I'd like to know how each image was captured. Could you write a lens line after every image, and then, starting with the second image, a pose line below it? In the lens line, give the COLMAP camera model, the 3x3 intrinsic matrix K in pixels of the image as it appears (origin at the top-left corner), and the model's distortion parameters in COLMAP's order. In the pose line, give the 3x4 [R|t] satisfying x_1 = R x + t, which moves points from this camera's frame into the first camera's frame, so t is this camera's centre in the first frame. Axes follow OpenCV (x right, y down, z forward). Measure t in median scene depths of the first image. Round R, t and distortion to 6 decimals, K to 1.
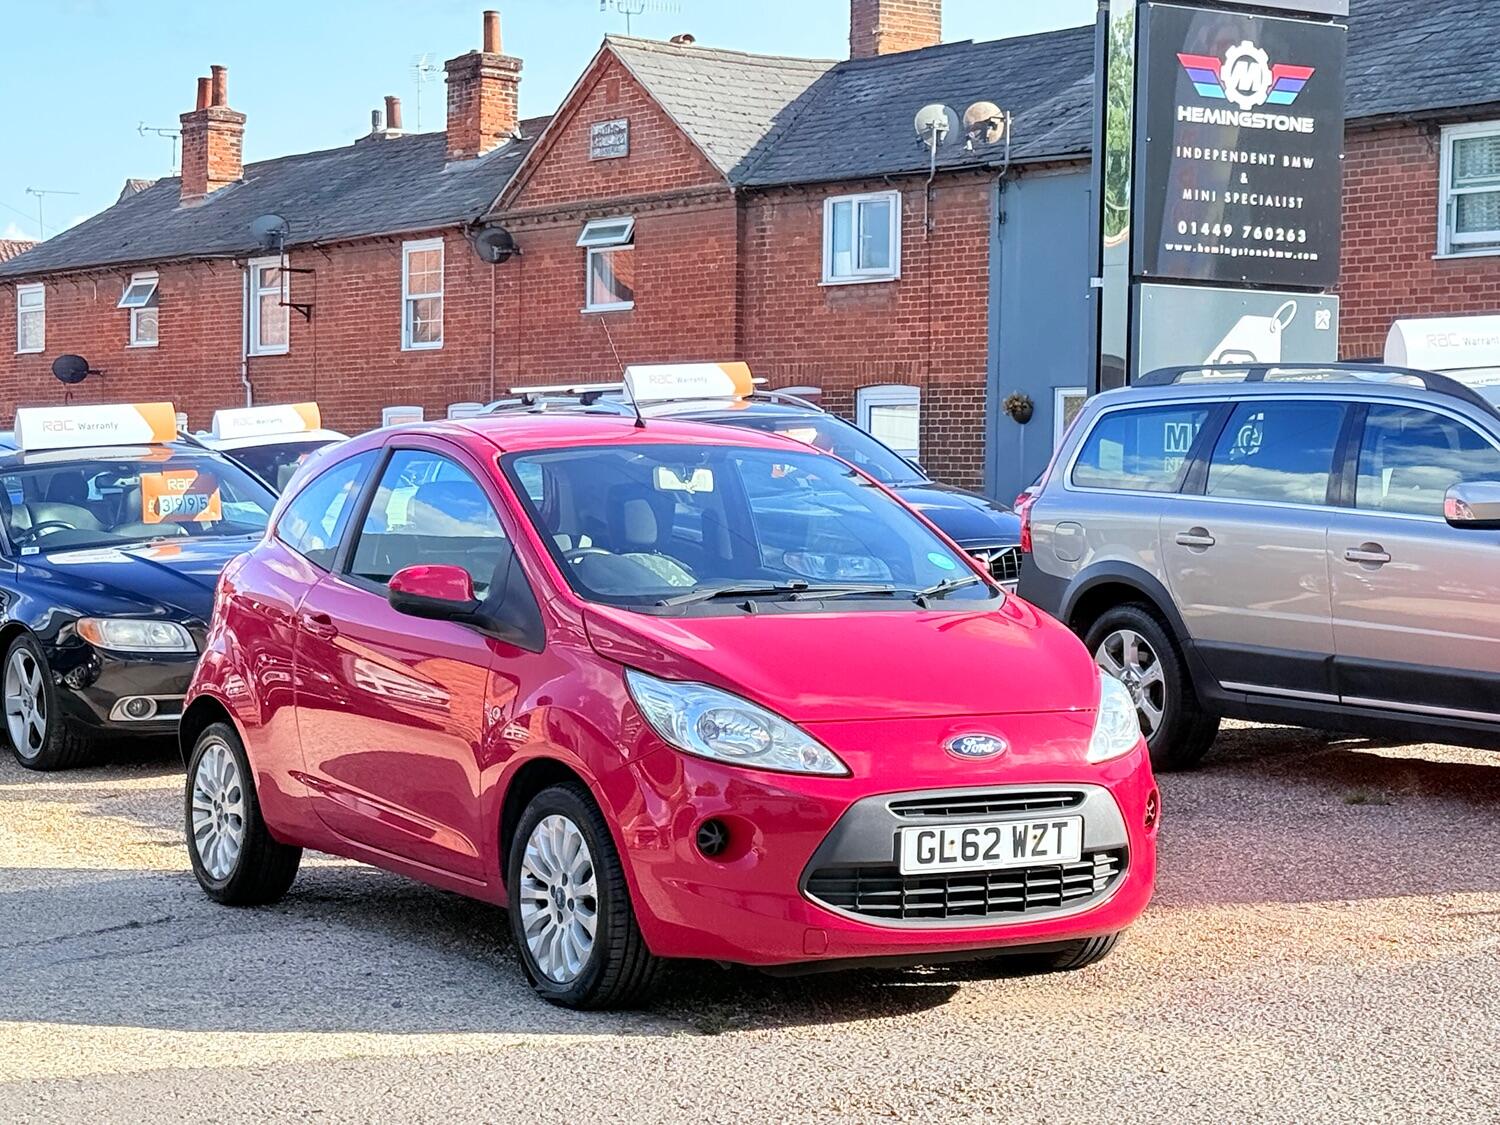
lens RADIAL K [[3181.9, 0, 707.3], [0, 3181.9, 499.4], [0, 0, 1]] dist [0.428163, 0.000000]
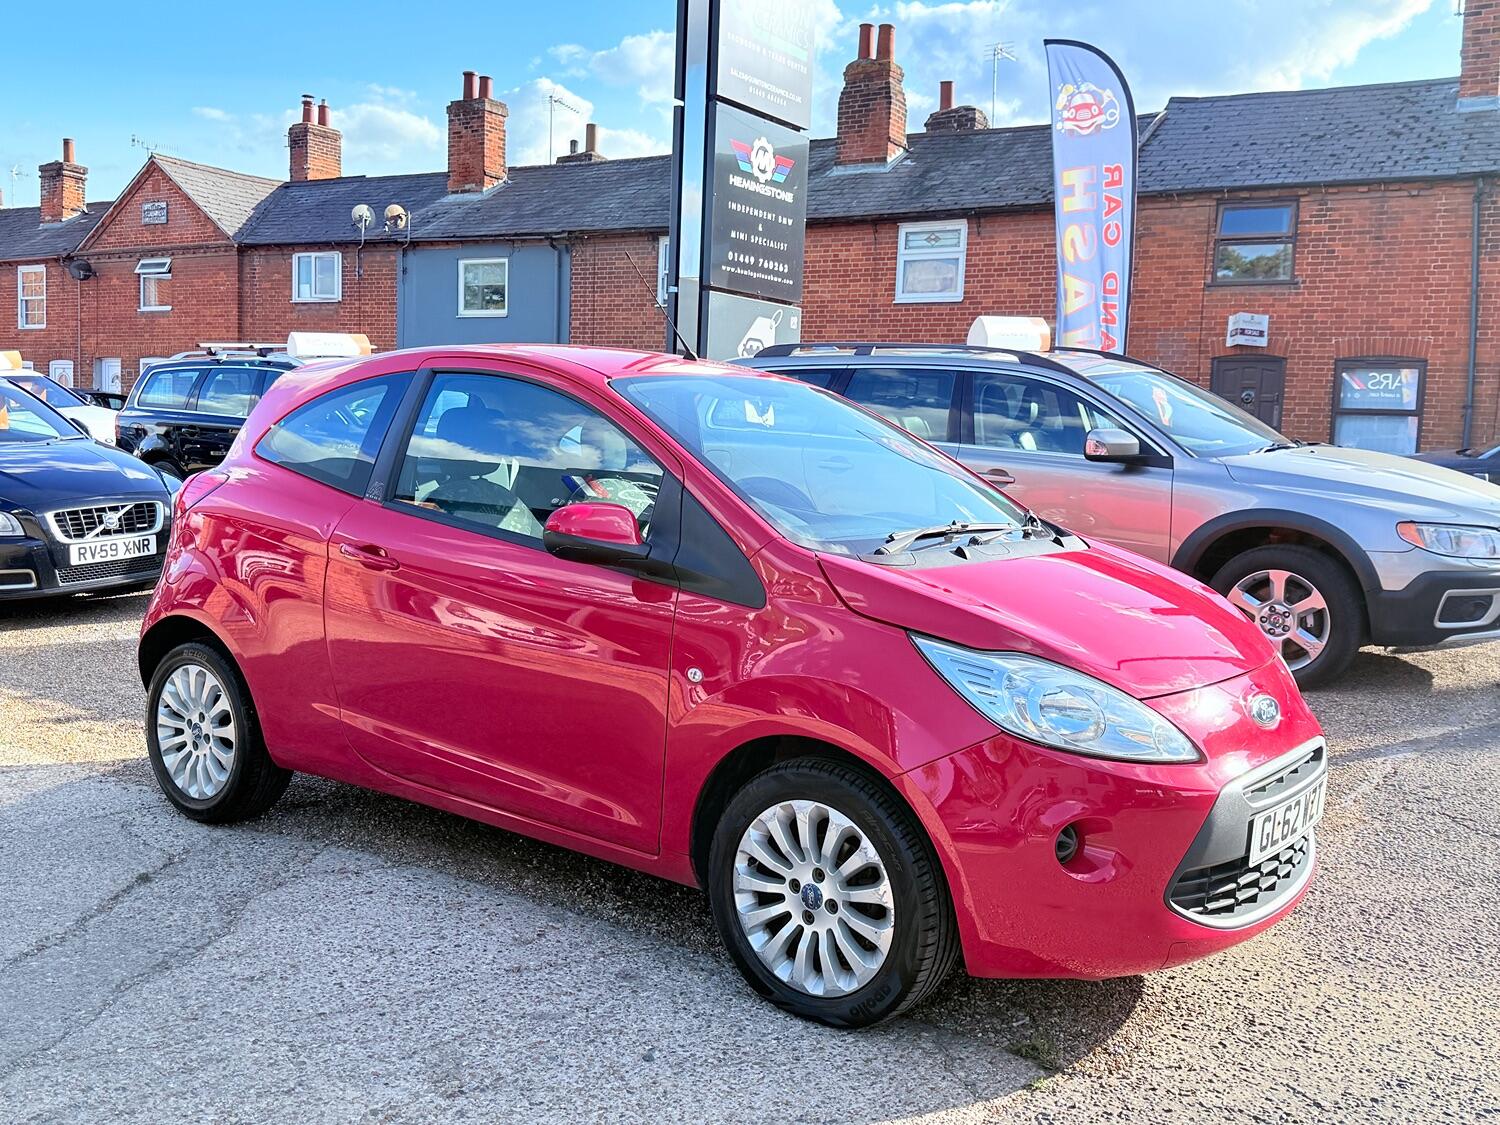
lens RADIAL K [[1478.1, 0, 709.2], [0, 1478.1, 509.8], [0, 0, 1]] dist [-0.000688, 0.000000]
pose [[0.929691, 0.007338, 0.368268, -0.052562], [-0.027610, 0.998377, 0.049808, 0.000414], [-0.367305, -0.056474, 0.928385, 0.156265]]
